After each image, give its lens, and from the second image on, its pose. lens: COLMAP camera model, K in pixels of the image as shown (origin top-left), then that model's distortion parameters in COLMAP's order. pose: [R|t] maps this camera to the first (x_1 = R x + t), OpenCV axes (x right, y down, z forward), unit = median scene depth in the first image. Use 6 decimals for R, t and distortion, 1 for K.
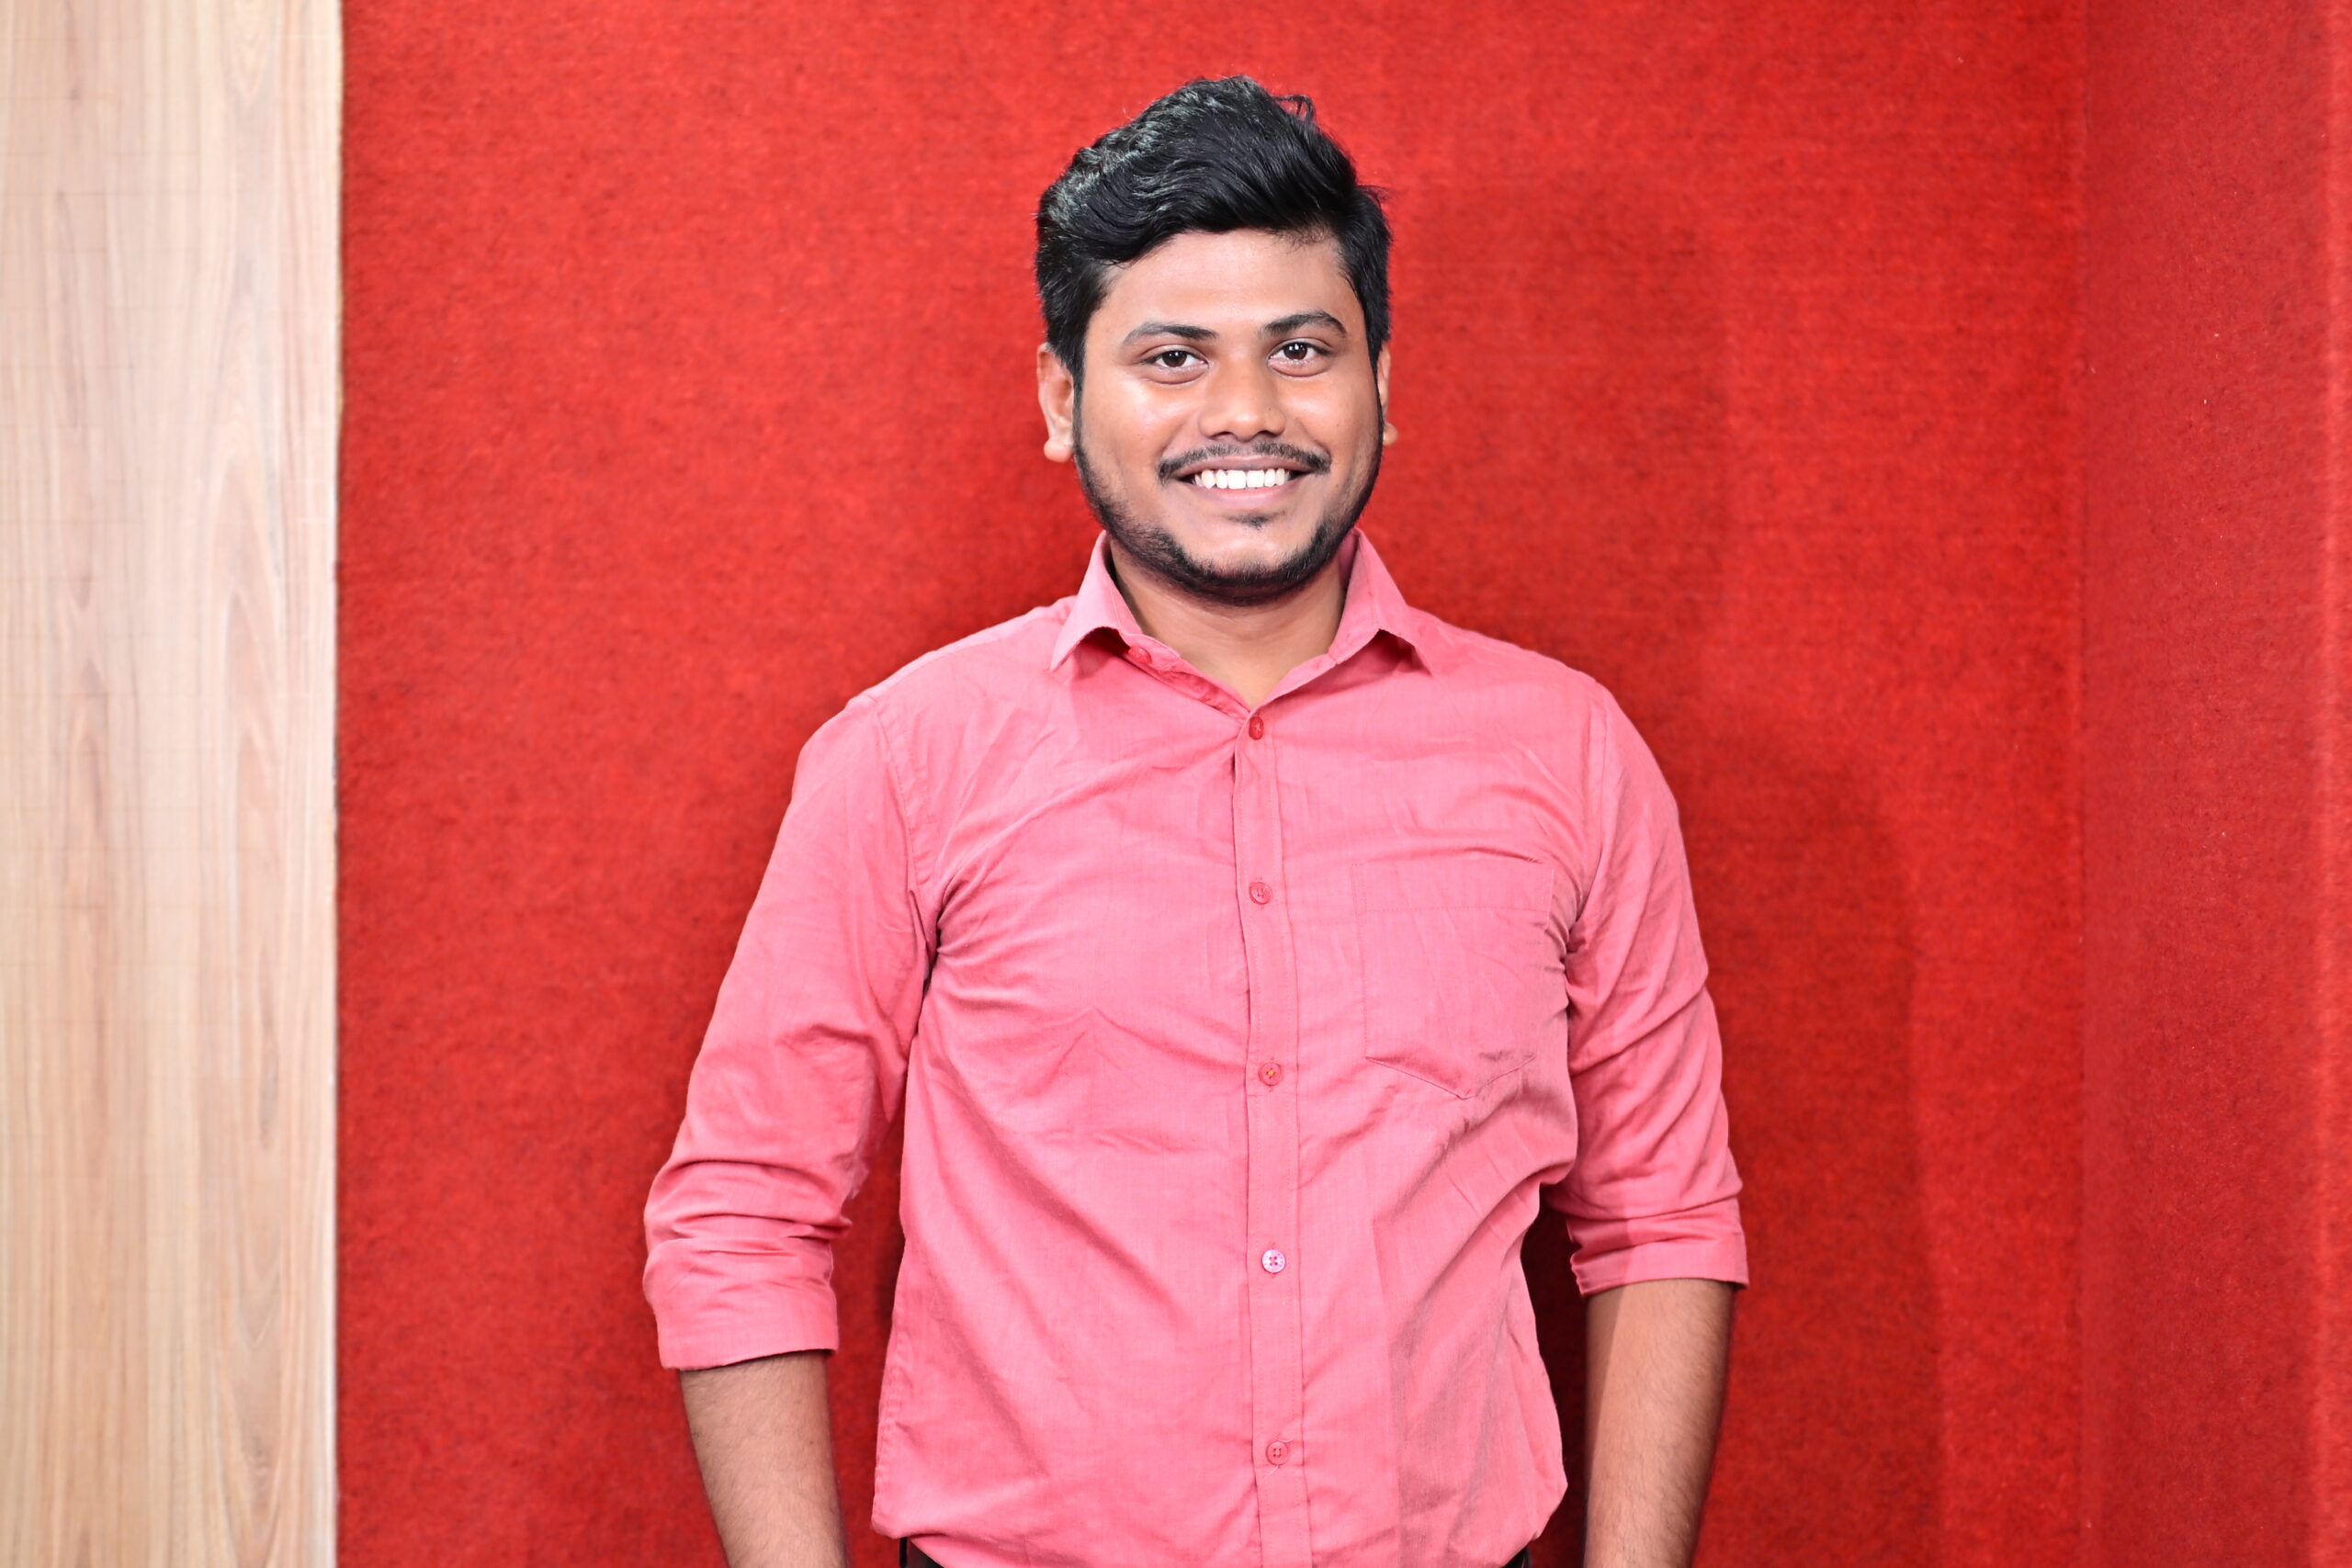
lens RADIAL K [[3552.2, 0, 1205.4], [0, 3552.2, 827.4], [0, 0, 1]] dist [-0.003610, 0.000000]
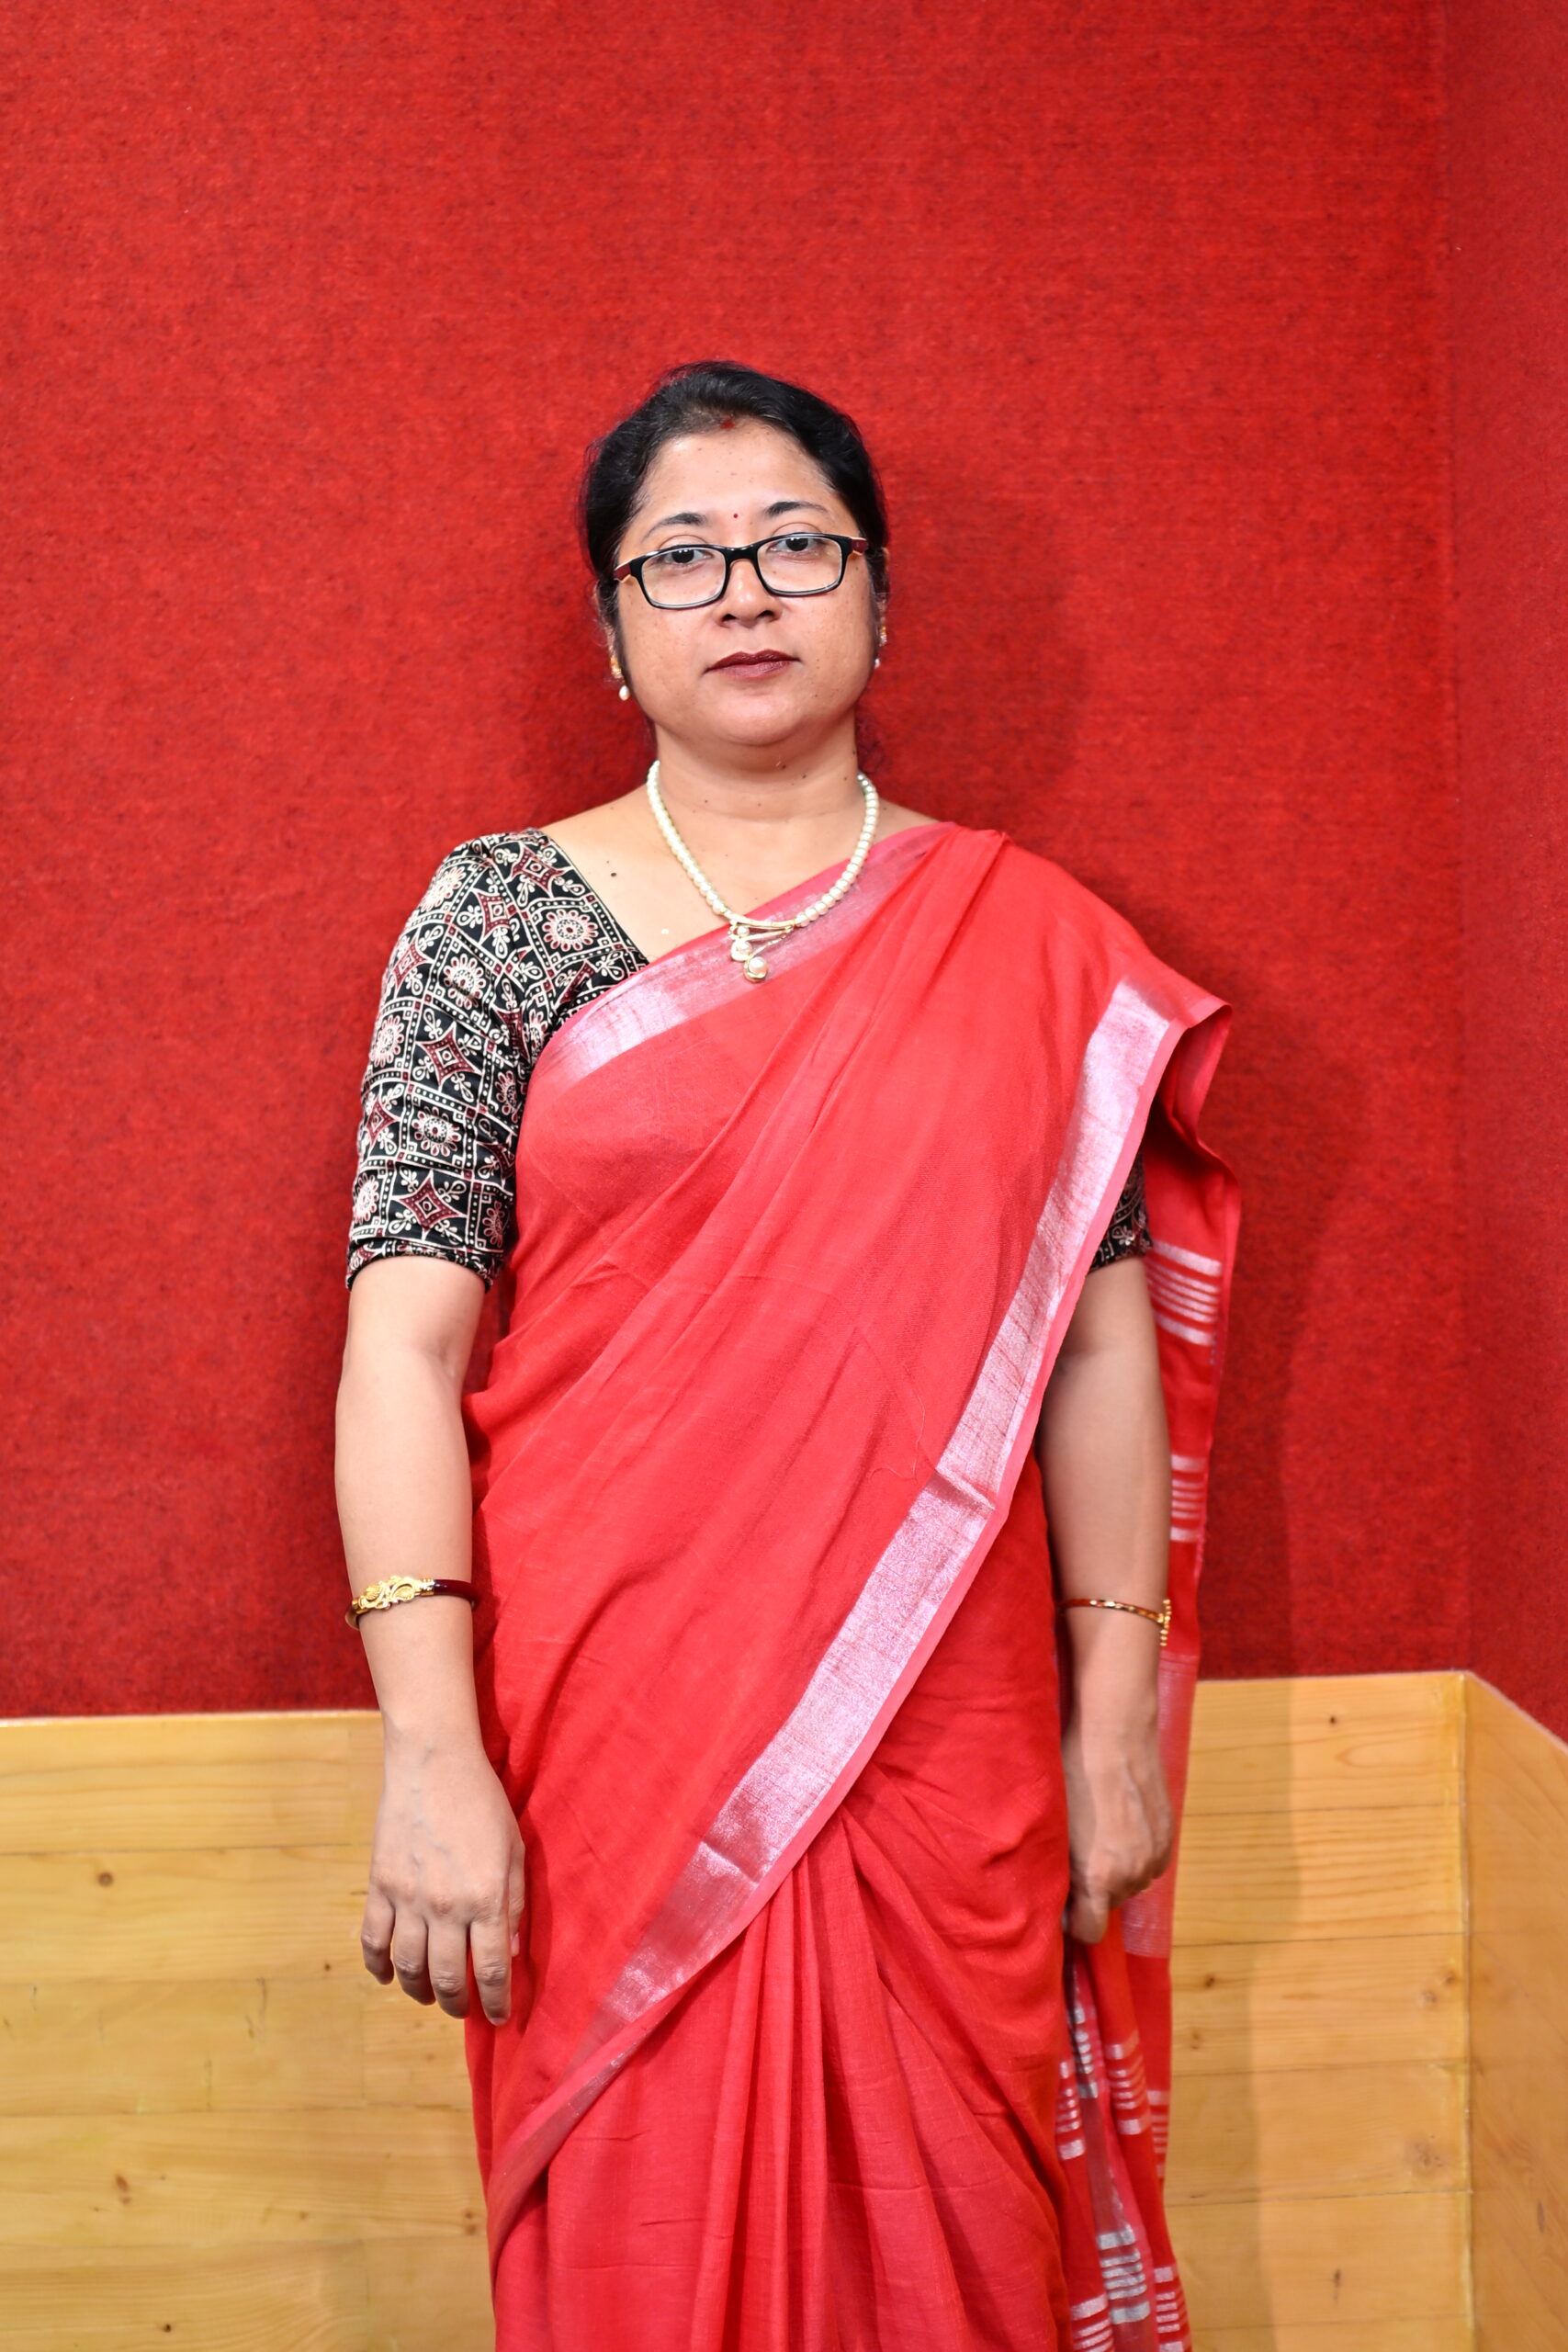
lens RADIAL K [[3552.2, 0, 786.9], [0, 3552.2, 1178.4], [0, 0, 1]] dist [-0.003610, 0.000000]
pose [[0.996031, -0.030528, 0.083613, -0.041670], [0.027966, 0.999108, 0.031641, 0.103222], [-0.084504, -0.029177, 0.995996, -0.032126]]
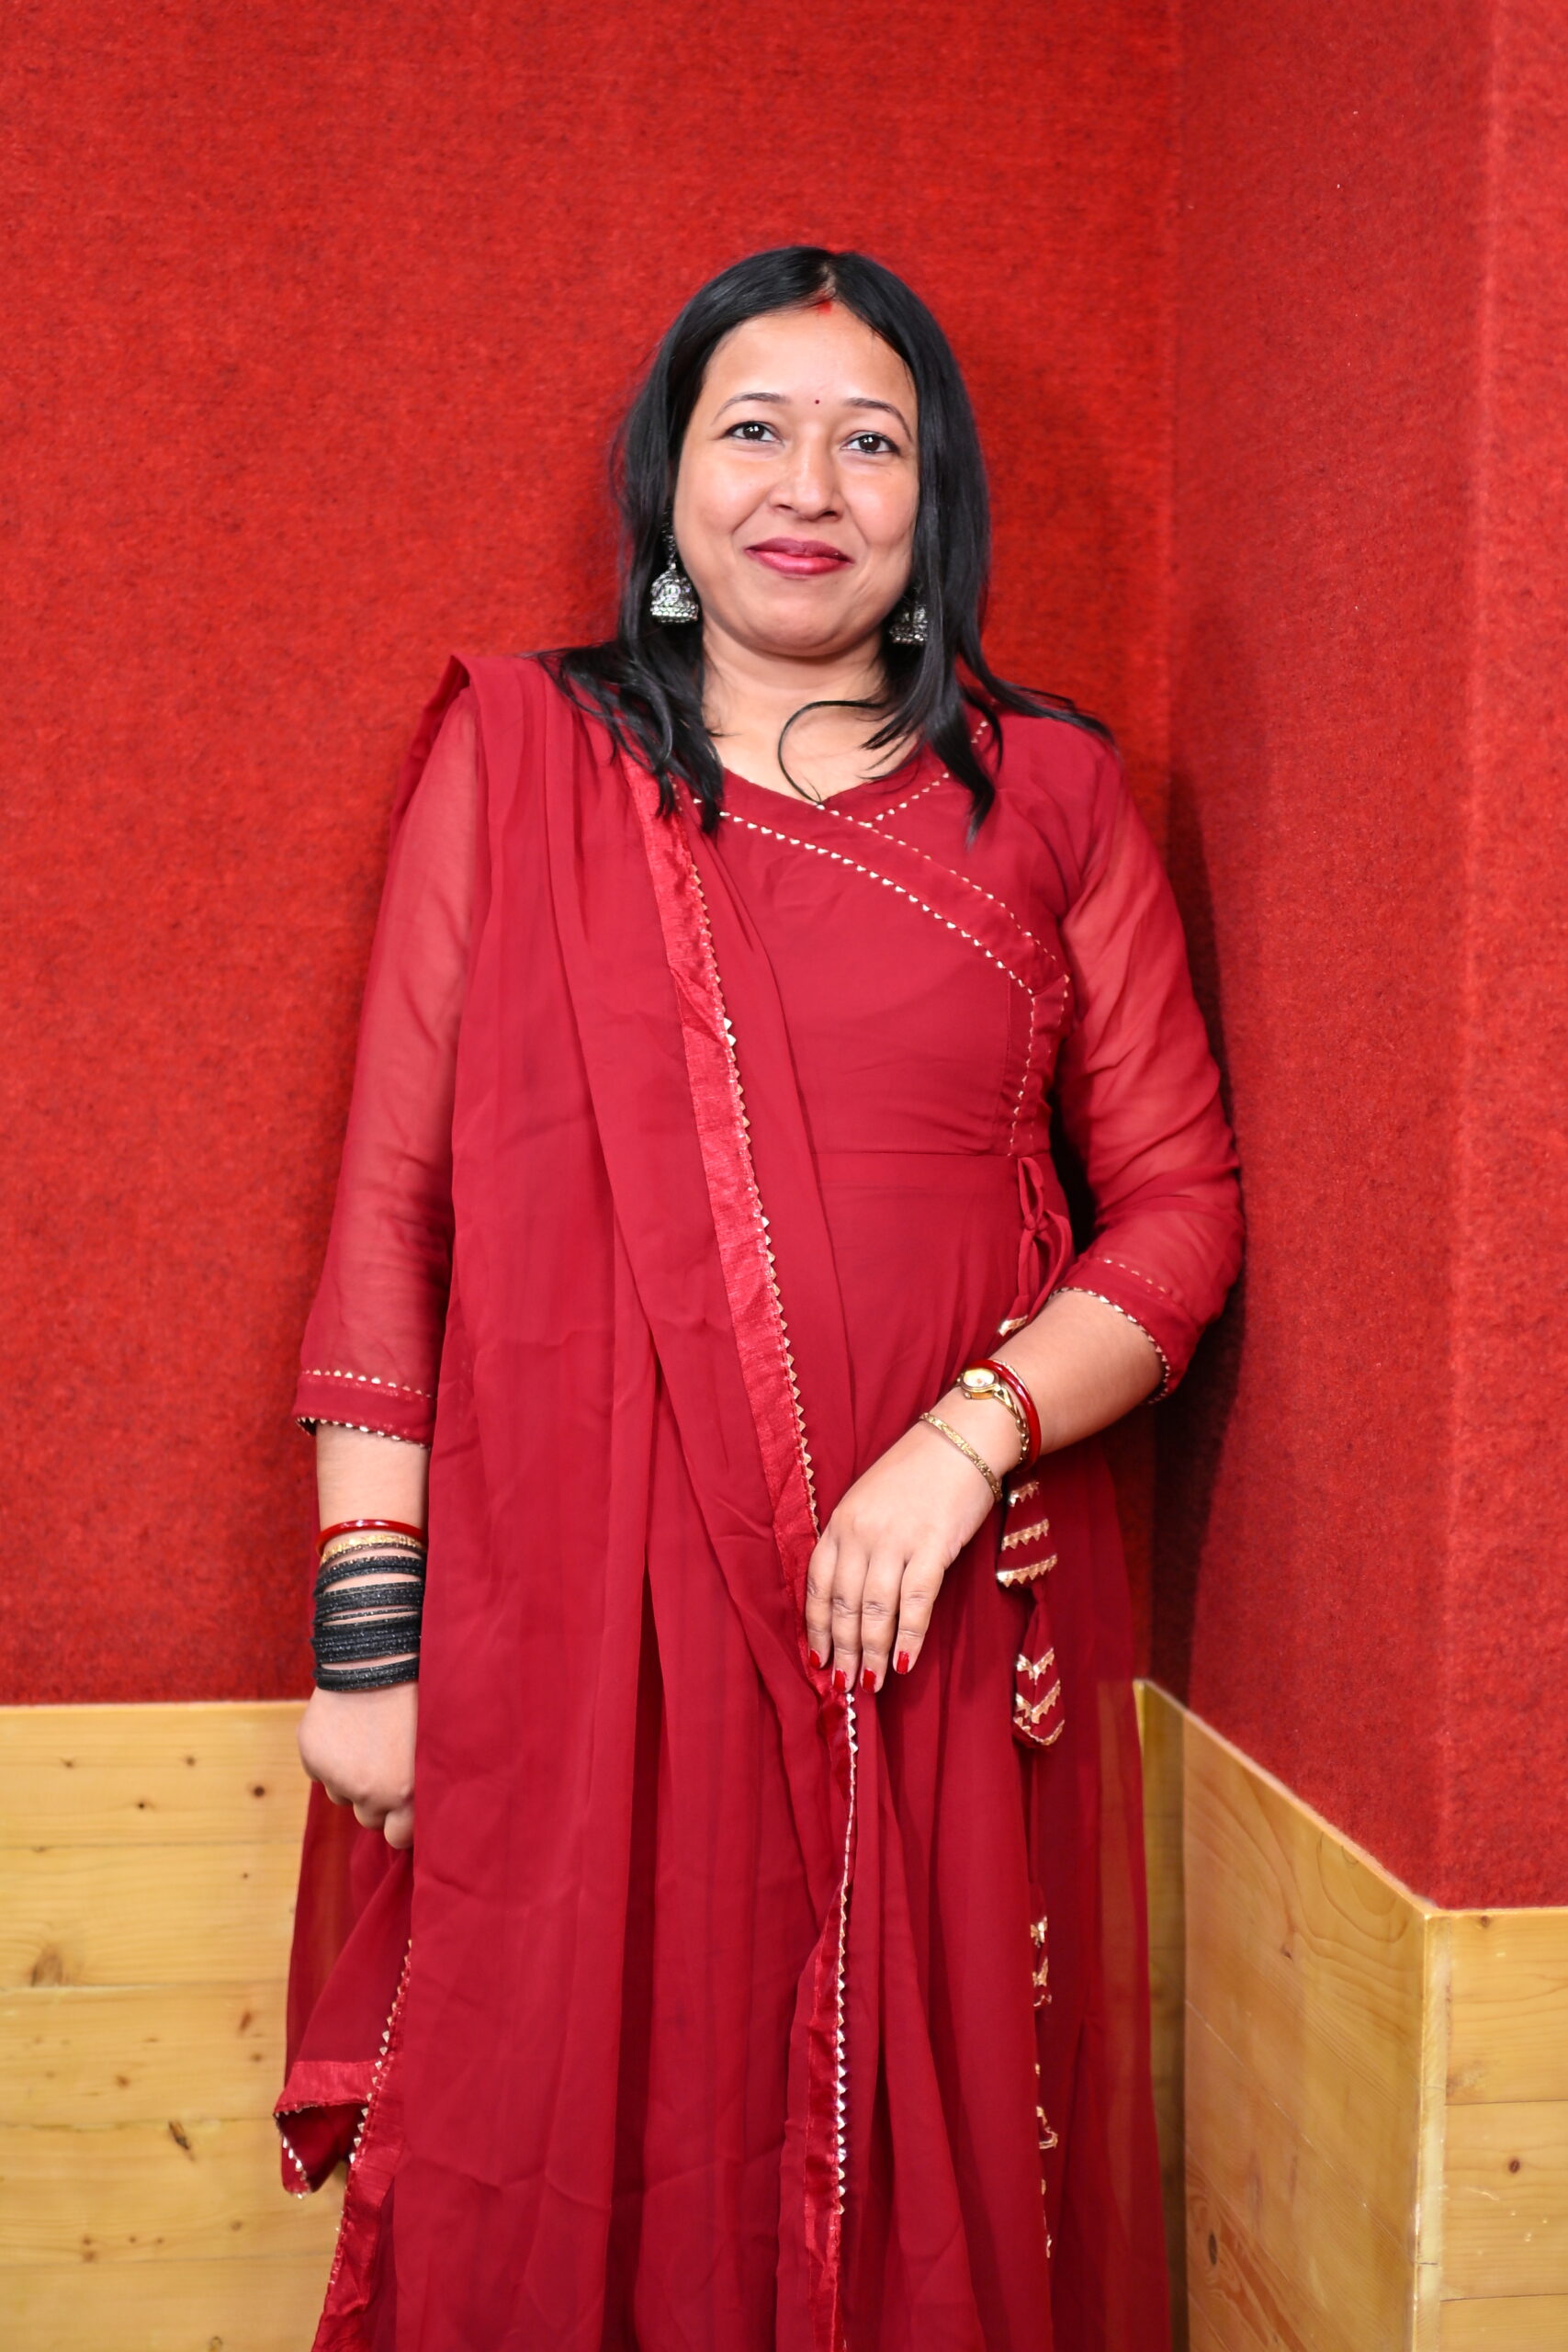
lens RADIAL K [[3552.2, 0, 765.9], [0, 3552.2, 1178.9], [0, 0, 1]] dist [-0.003610, 0.000000]
pose [[0.981104, -0.002908, 0.193457, -0.061628], [-0.007484, 0.998568, 0.052968, 0.091036], [-0.193334, -0.053415, 0.979678, 0.022863]]
